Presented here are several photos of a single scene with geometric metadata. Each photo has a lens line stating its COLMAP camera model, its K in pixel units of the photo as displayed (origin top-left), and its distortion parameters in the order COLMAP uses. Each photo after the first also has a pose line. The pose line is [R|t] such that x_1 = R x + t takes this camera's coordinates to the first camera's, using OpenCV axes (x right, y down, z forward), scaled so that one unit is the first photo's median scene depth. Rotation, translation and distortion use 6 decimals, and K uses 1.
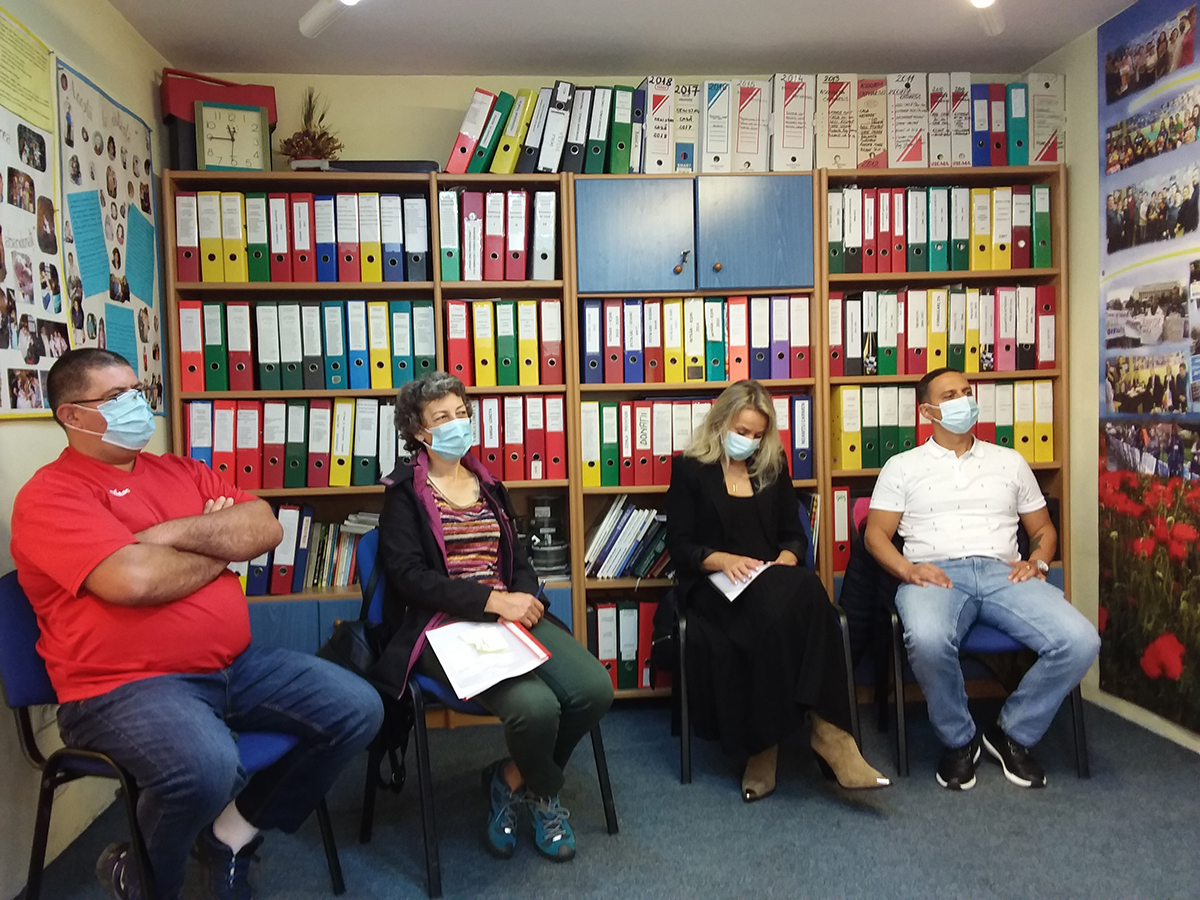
lens RADIAL K [[983.6, 0, 585.5], [0, 983.6, 447.4], [0, 0, 1]] dist [0.042469, -0.064368]
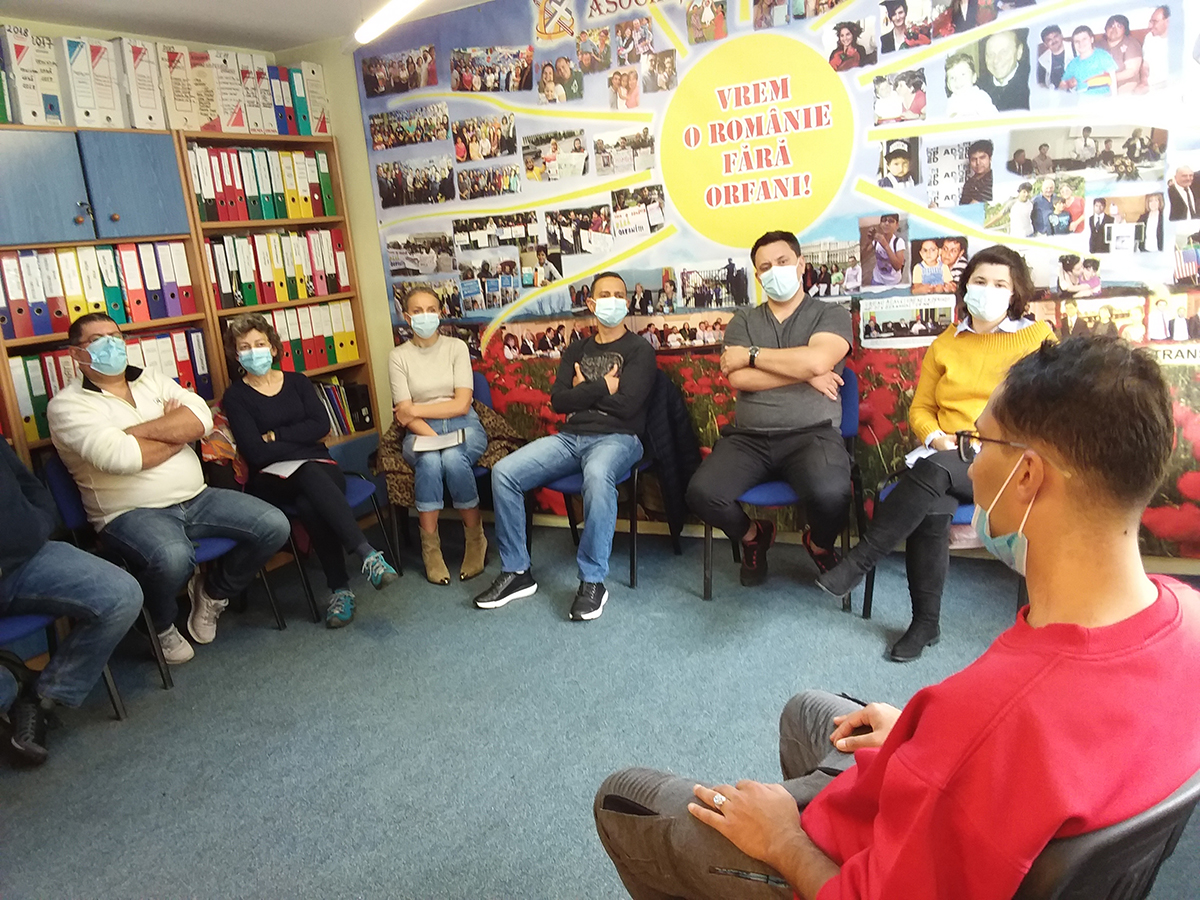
lens RADIAL K [[965.0, 0, 578.3], [0, 965.0, 444.4], [0, 0, 1]] dist [0.127366, -0.213968]
pose [[0.571514, -0.196994, 0.796596, -0.482709], [0.108799, 0.980378, 0.164385, -0.061472], [-0.813347, -0.007280, 0.581733, -0.044300]]
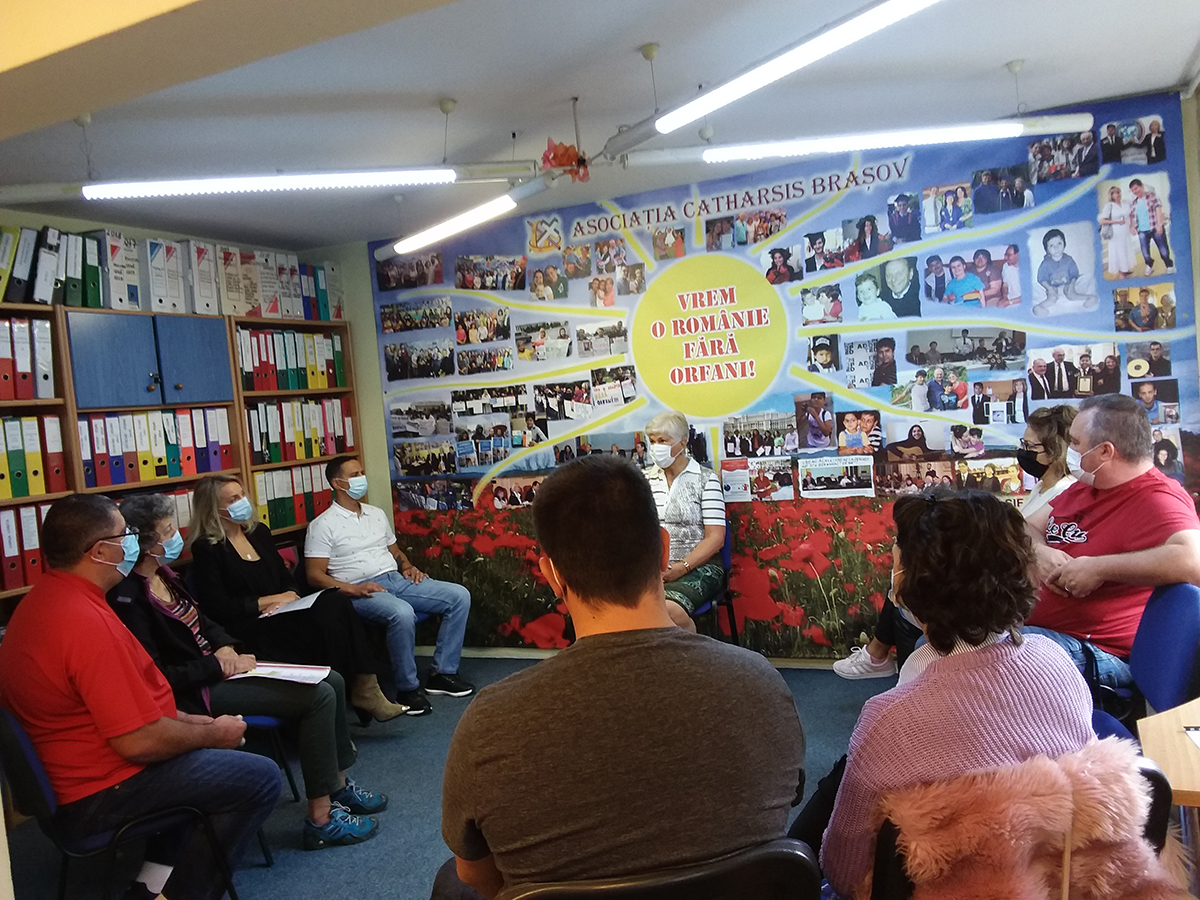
lens RADIAL K [[965.0, 0, 578.8], [0, 965.0, 444.6], [0, 0, 1]] dist [0.127366, -0.213968]
pose [[0.495978, -0.050922, 0.866841, -0.710799], [0.100266, 0.994960, 0.001079, -0.058092], [-0.862527, 0.086379, 0.498584, -0.074209]]
